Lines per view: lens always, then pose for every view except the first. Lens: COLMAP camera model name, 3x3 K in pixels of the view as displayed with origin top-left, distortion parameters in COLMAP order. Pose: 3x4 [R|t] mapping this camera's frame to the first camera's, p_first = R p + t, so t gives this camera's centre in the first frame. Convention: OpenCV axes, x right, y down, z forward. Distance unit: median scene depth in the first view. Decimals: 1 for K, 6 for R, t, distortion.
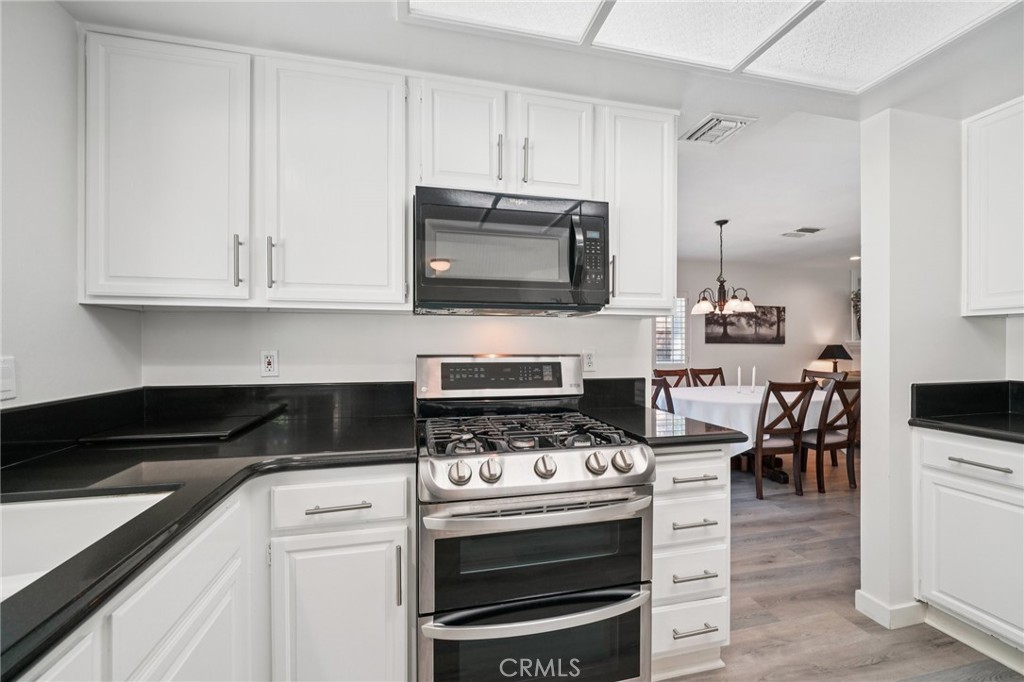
lens RADIAL K [[391.5, 0, 504.5], [0, 391.5, 347.1], [0, 0, 1]] dist [-0.013748, 0.000372]
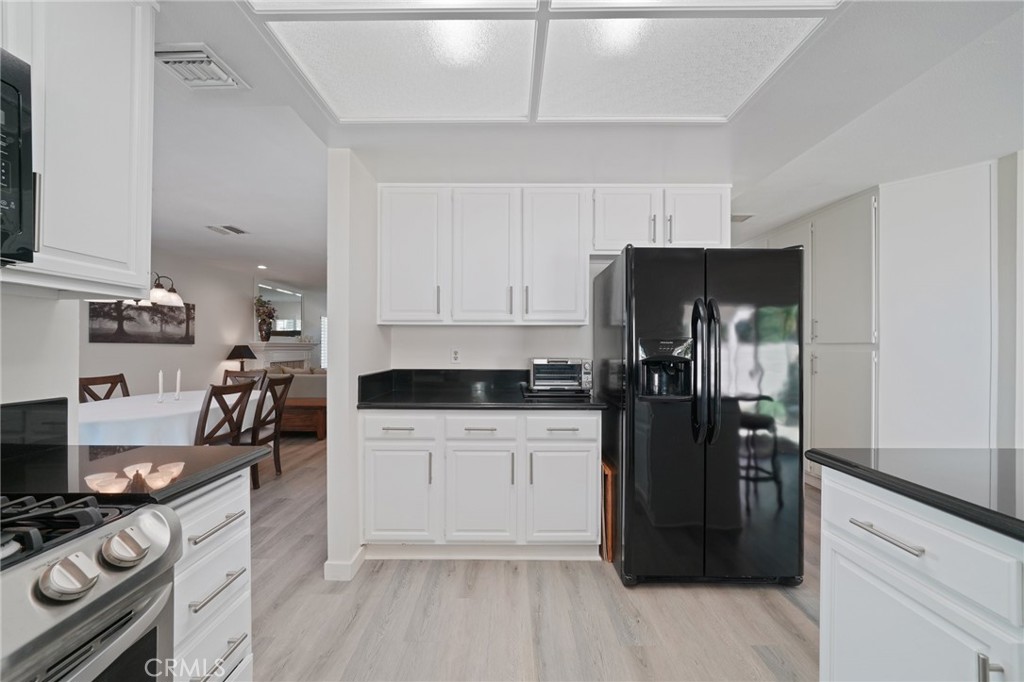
lens RADIAL K [[391.5, 0, 504.5], [0, 391.5, 347.1], [0, 0, 1]] dist [-0.013748, 0.000372]
pose [[0.223491, 0.000114, 0.974706, -0.041974], [0.001661, 0.999998, -0.000498, 0.001478], [-0.974704, 0.001730, 0.223491, 0.130683]]
